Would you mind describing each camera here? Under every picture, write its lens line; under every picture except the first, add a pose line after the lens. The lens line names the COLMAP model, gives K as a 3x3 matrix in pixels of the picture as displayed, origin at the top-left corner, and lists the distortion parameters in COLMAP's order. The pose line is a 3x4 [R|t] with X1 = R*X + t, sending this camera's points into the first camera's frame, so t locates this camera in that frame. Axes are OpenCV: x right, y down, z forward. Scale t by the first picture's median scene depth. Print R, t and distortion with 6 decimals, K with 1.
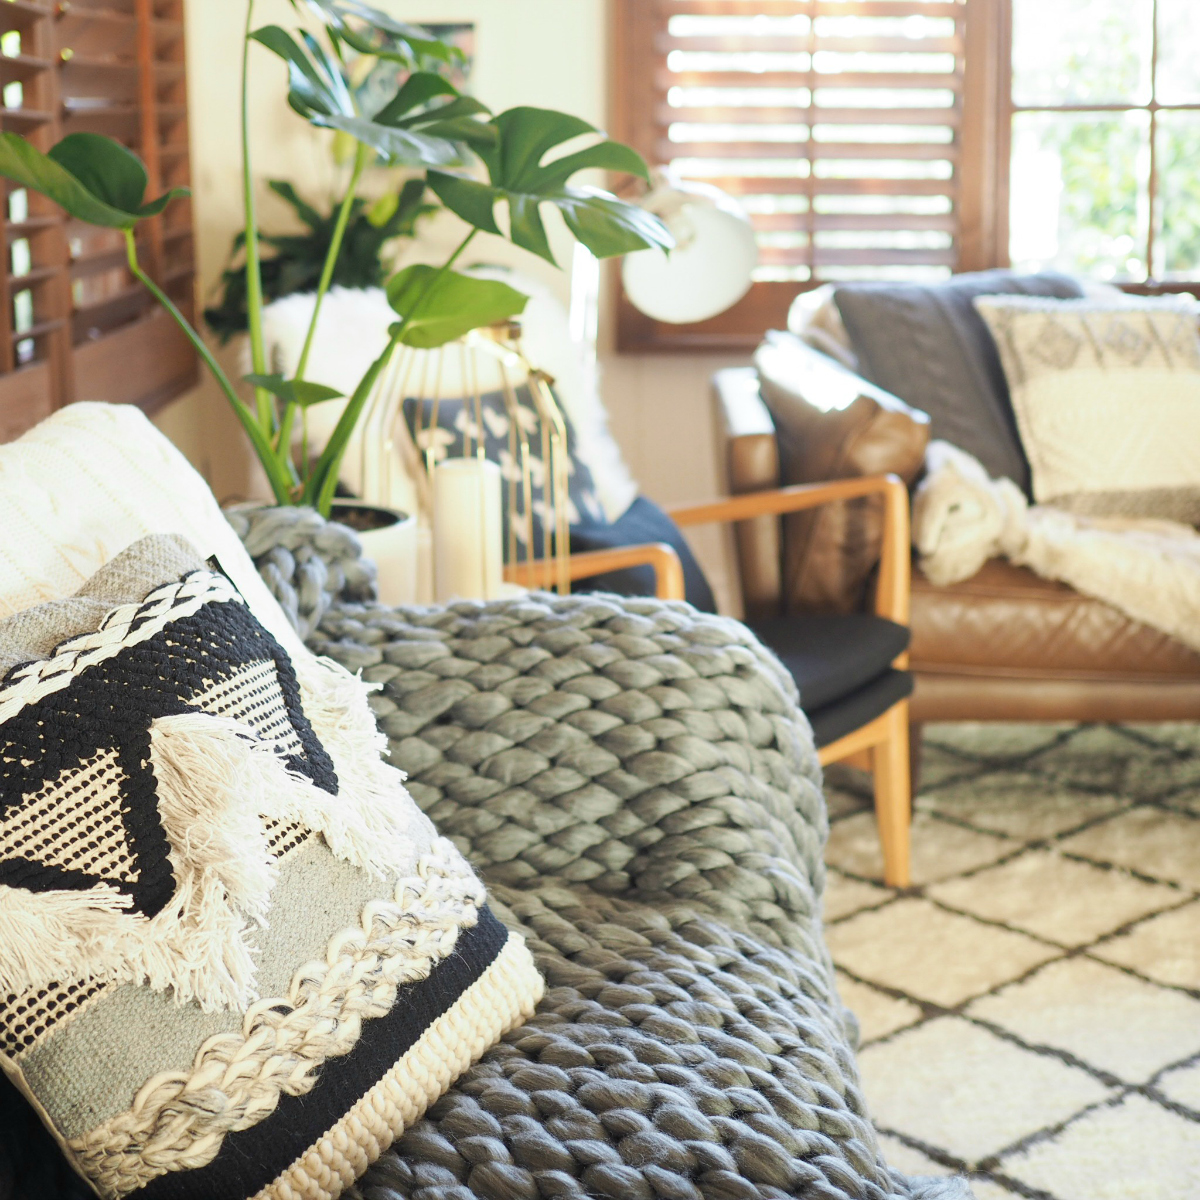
lens RADIAL K [[2310.7, 0, 600.0], [0, 2310.7, 600.0], [0, 0, 1]] dist [-0.071581, 0.106661]
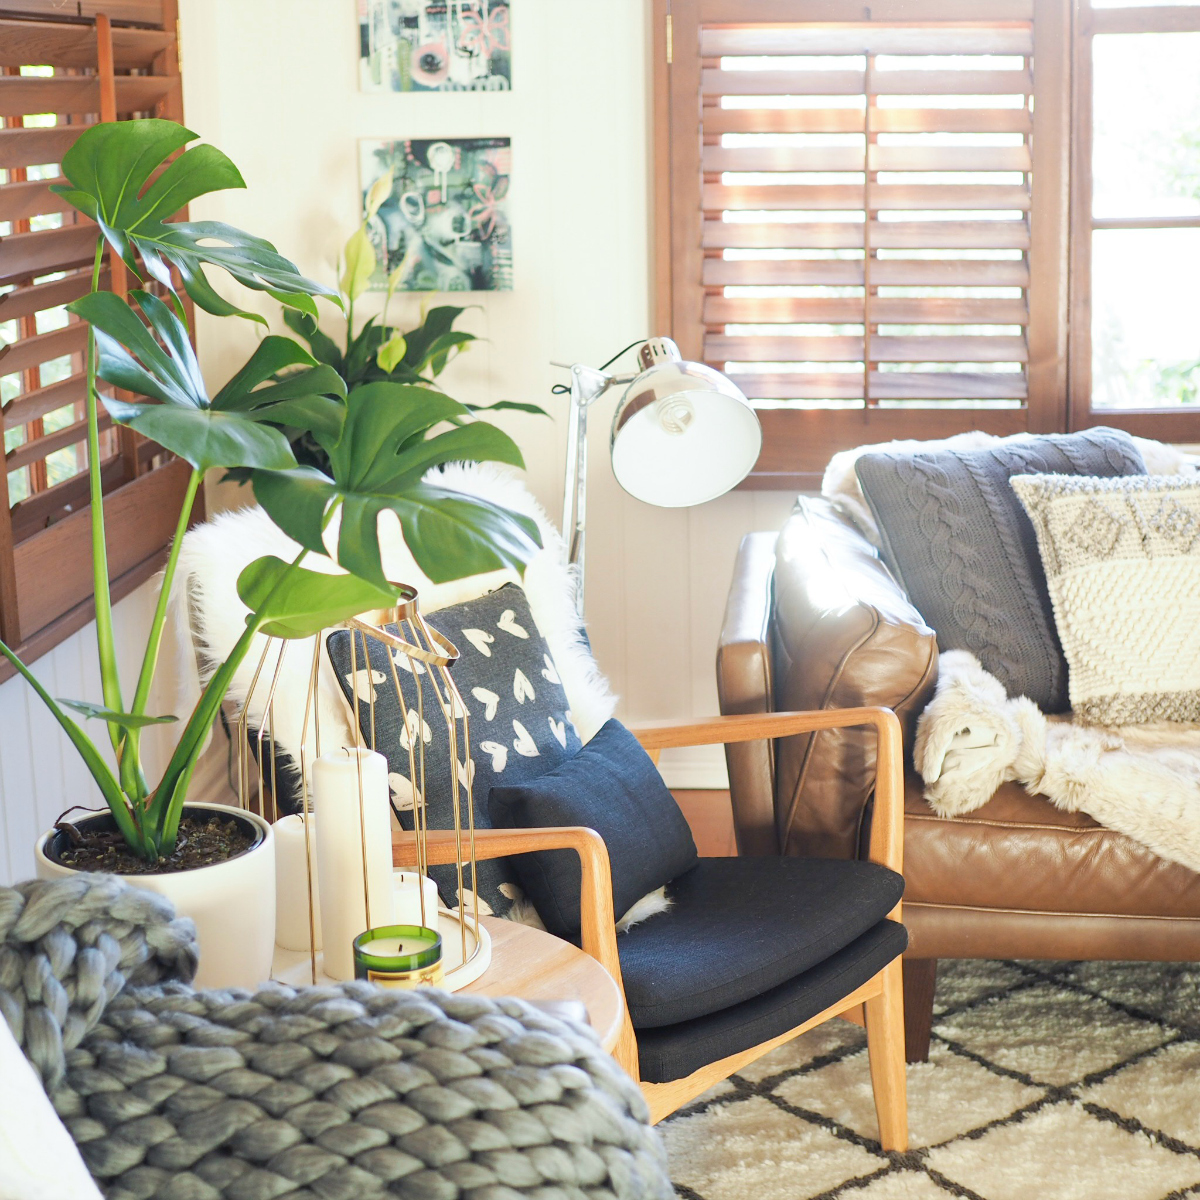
lens RADIAL K [[2302.2, 0, 619.2], [0, 2302.2, 575.0], [0, 0, 1]] dist [-0.088564, 0.151290]
pose [[0.997189, 0.005040, -0.074763, 0.117513], [-0.005357, 0.999977, -0.004040, -0.132458], [0.074741, 0.004429, 0.997193, 0.125276]]
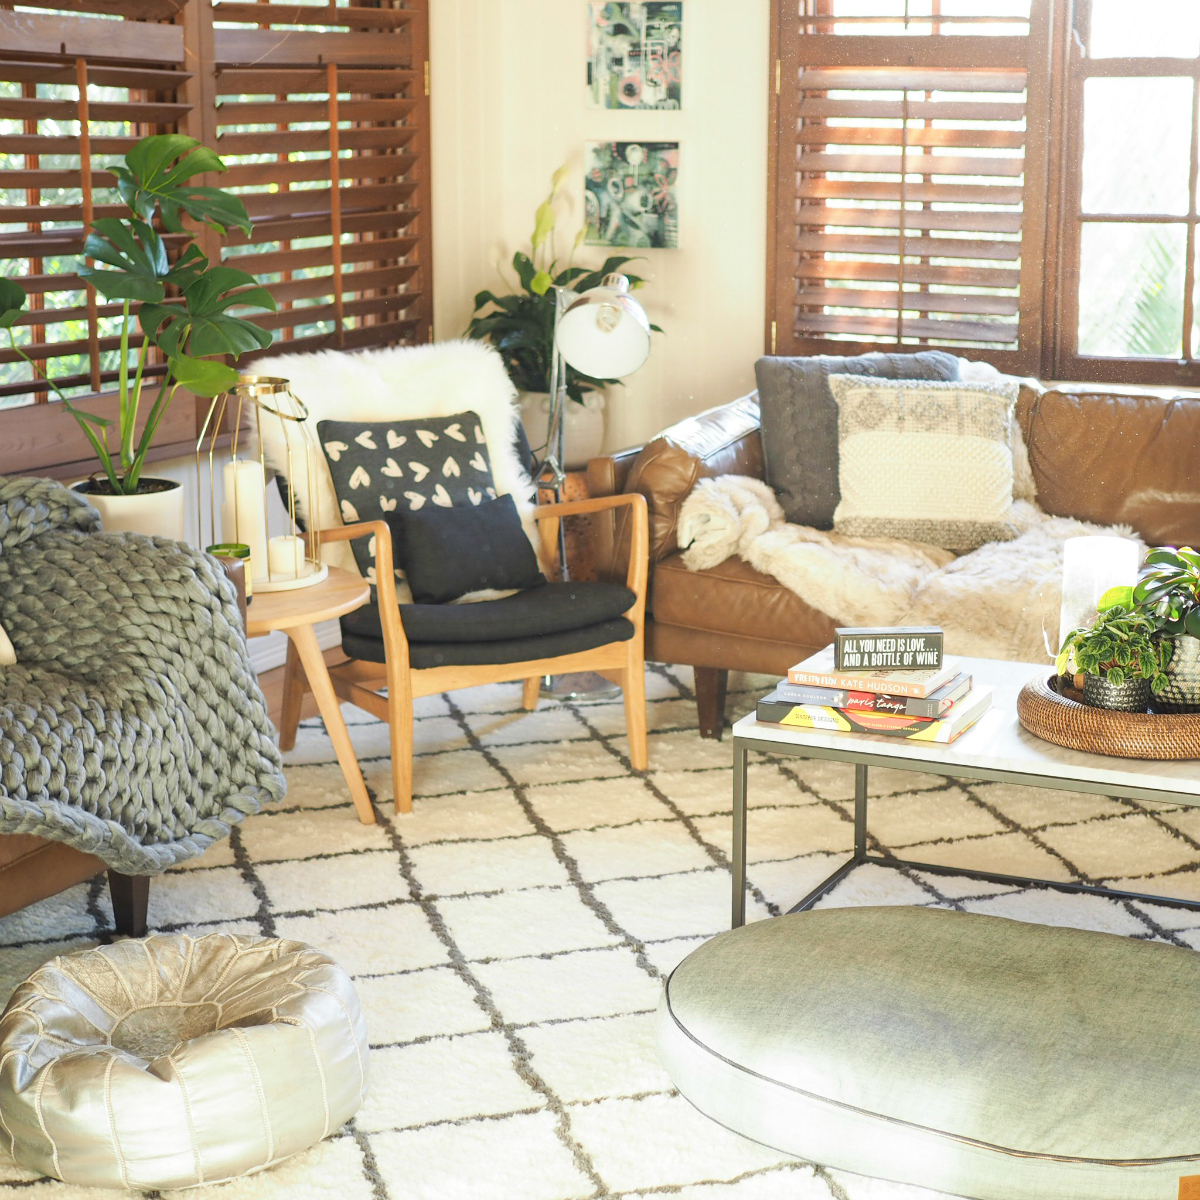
lens RADIAL K [[2310.7, 0, 600.0], [0, 2310.7, 600.0], [0, 0, 1]] dist [-0.071581, 0.106661]
pose [[0.899271, 0.099939, -0.425821, 0.986419], [-0.096130, 0.994902, 0.030488, -0.036719], [0.426697, 0.013517, 0.904293, -0.485350]]
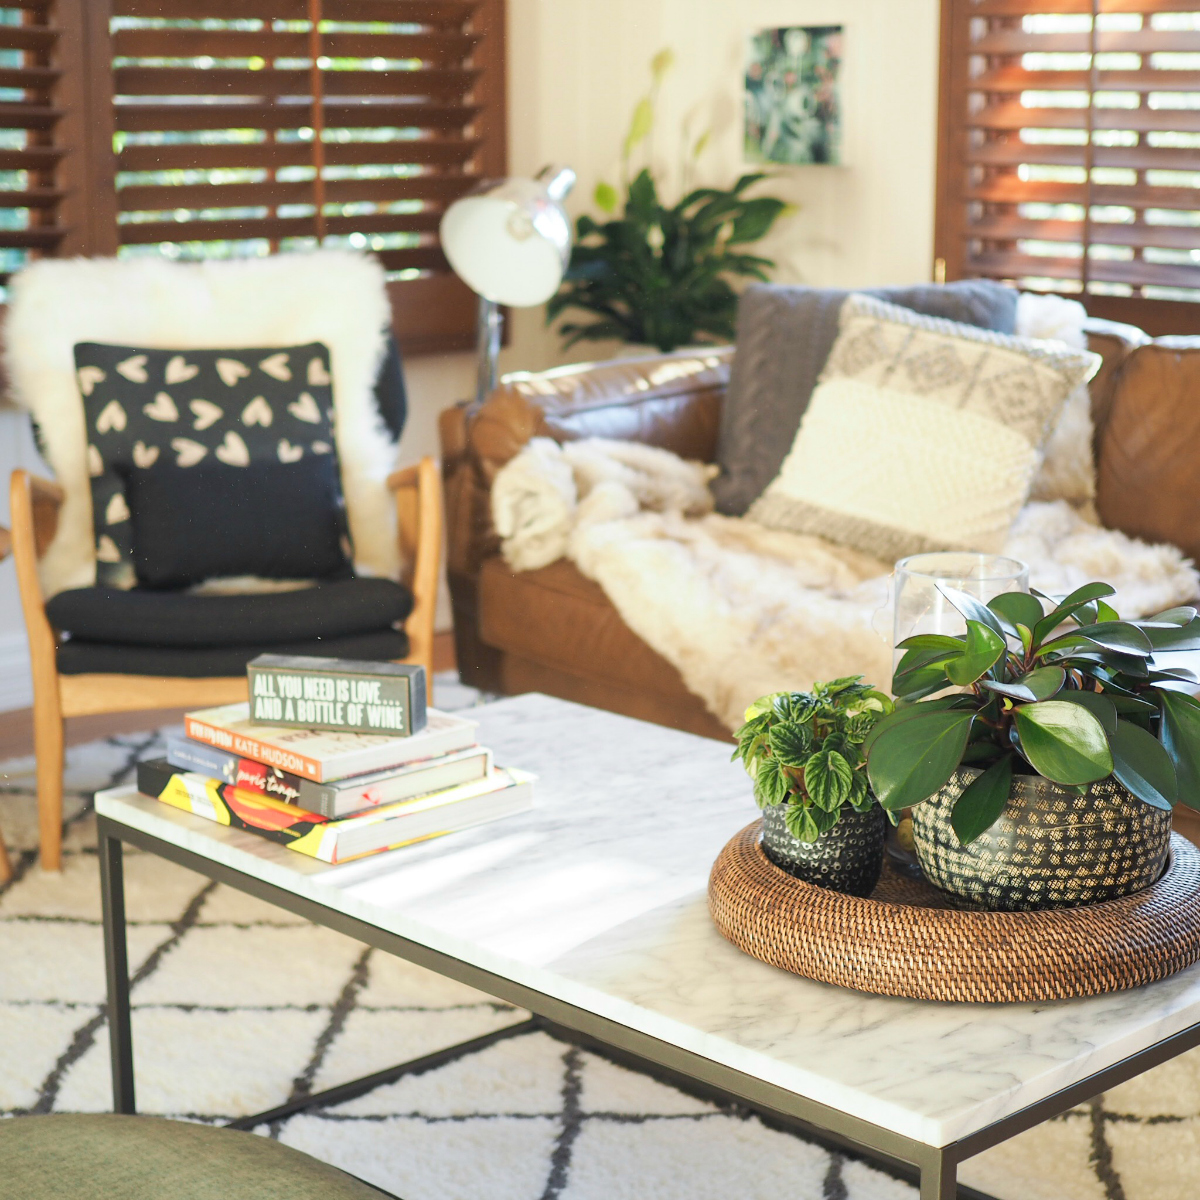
lens RADIAL K [[2302.2, 0, 619.2], [0, 2302.2, 575.0], [0, 0, 1]] dist [-0.088564, 0.151290]
pose [[0.690568, 0.146728, -0.708228, 1.234974], [-0.154209, 0.986560, 0.054028, -0.091613], [0.706637, 0.071905, 0.703913, 0.426771]]
